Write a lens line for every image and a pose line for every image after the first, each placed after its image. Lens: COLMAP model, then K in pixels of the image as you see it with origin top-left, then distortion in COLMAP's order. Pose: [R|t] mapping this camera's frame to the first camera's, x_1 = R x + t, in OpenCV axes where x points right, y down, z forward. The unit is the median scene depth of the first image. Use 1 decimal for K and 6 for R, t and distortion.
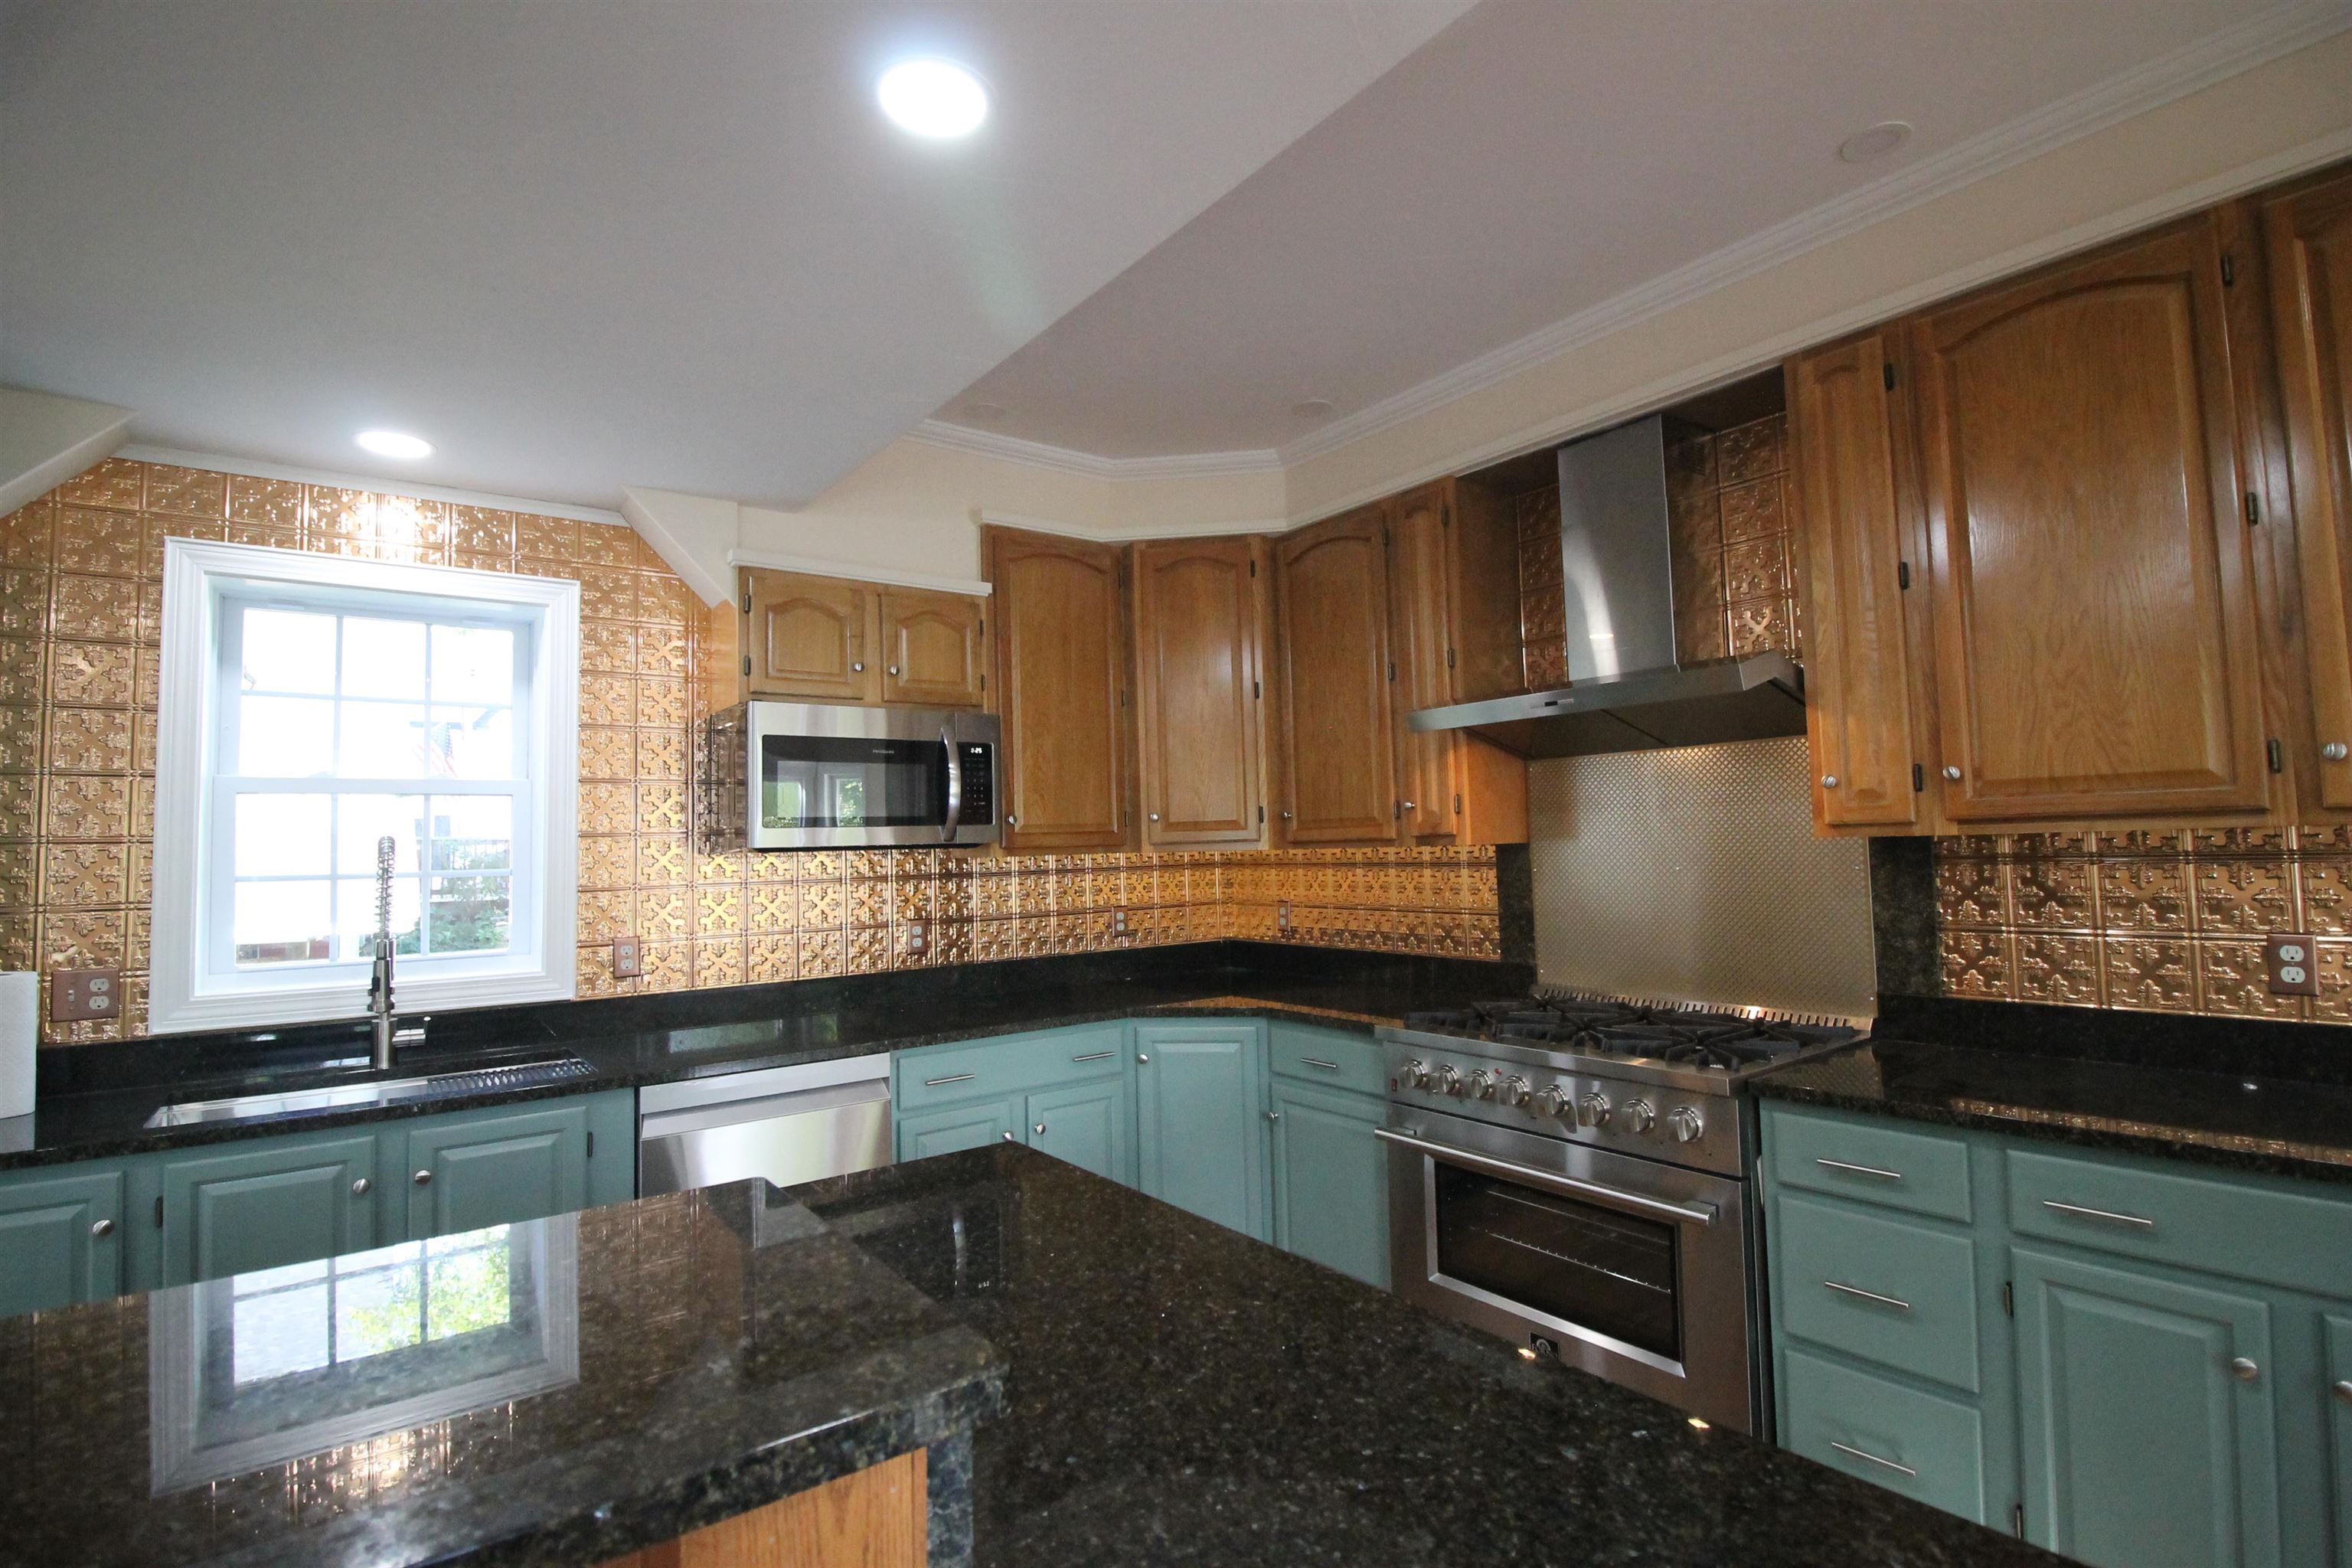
lens RADIAL K [[1105.9, 0, 1186.0], [0, 1105.9, 779.2], [0, 0, 1]] dist [-0.018357, -0.002663]
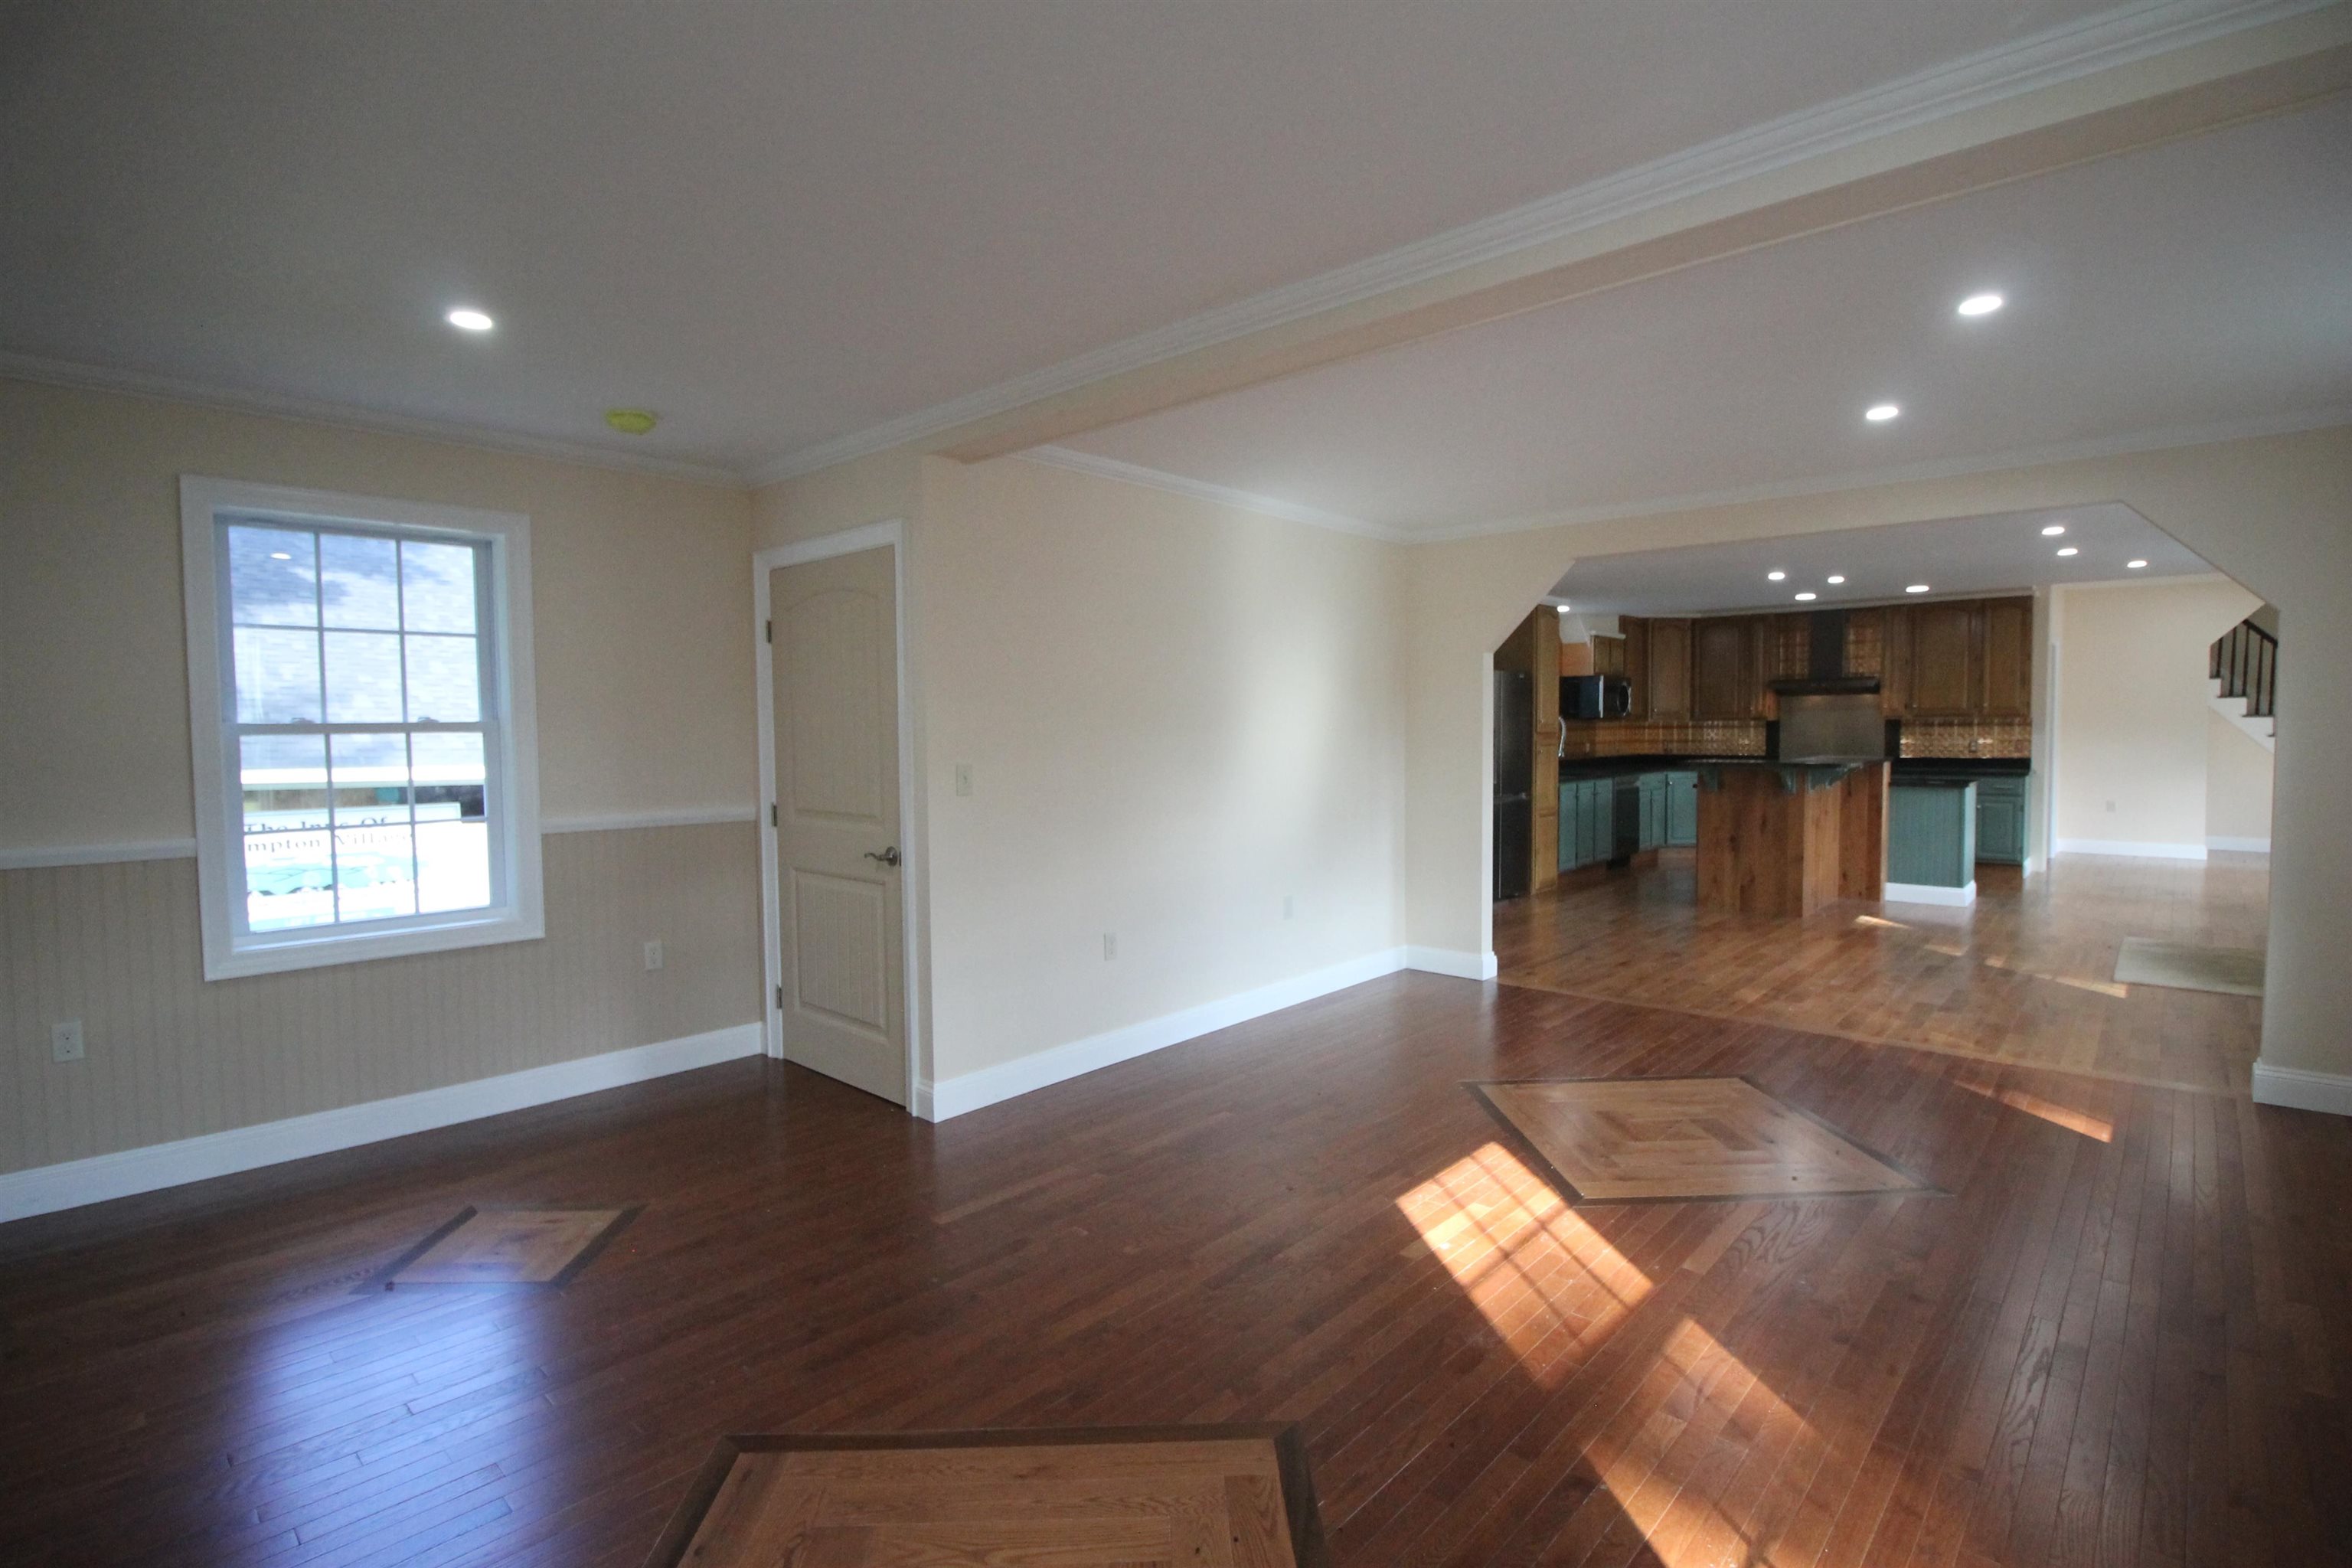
lens RADIAL K [[1105.9, 0, 1166.6], [0, 1105.9, 794.7], [0, 0, 1]] dist [-0.018357, -0.002663]
pose [[0.984185, 0.005405, 0.177063, -2.180282], [-0.025899, 0.993184, 0.113639, -0.051890], [-0.175242, -0.116428, 0.977617, -2.042845]]
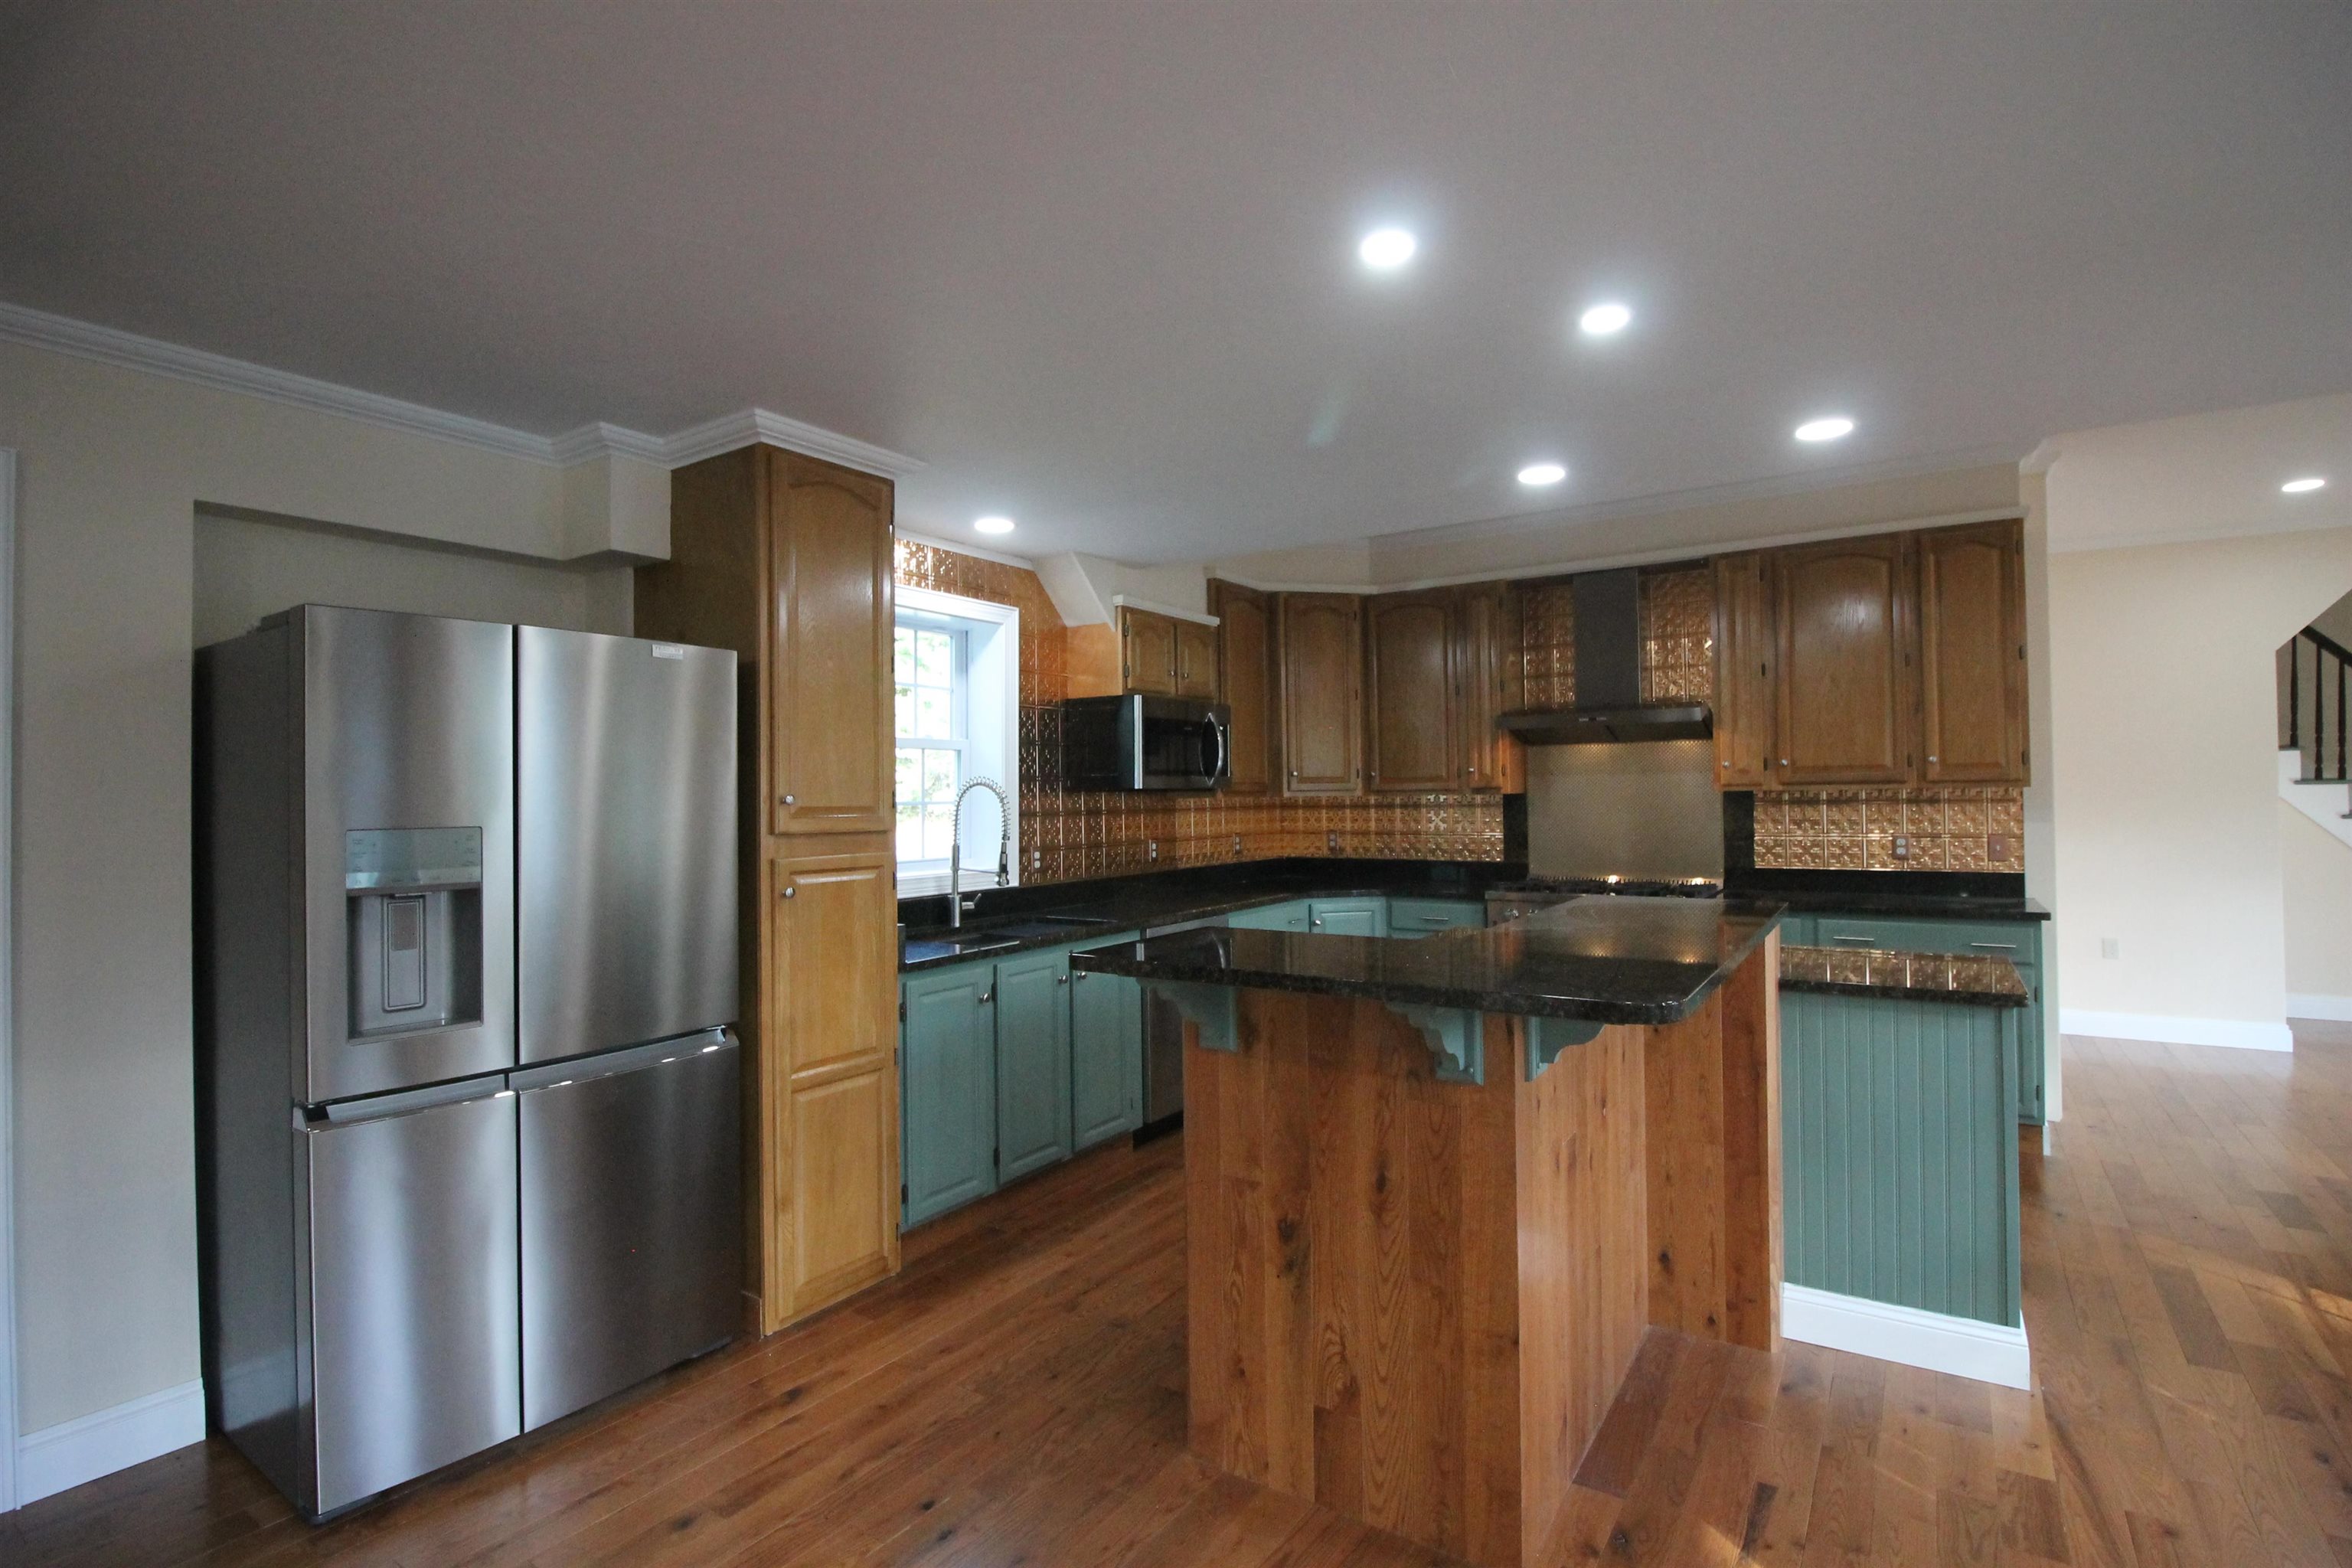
lens RADIAL K [[1105.9, 0, 1183.8], [0, 1105.9, 786.8], [0, 0, 1]] dist [-0.018357, -0.002663]
pose [[0.944832, 0.017356, 0.327095, -0.775290], [-0.031580, 0.998770, 0.038224, -0.002000], [-0.326029, -0.046445, 0.944218, -0.468286]]
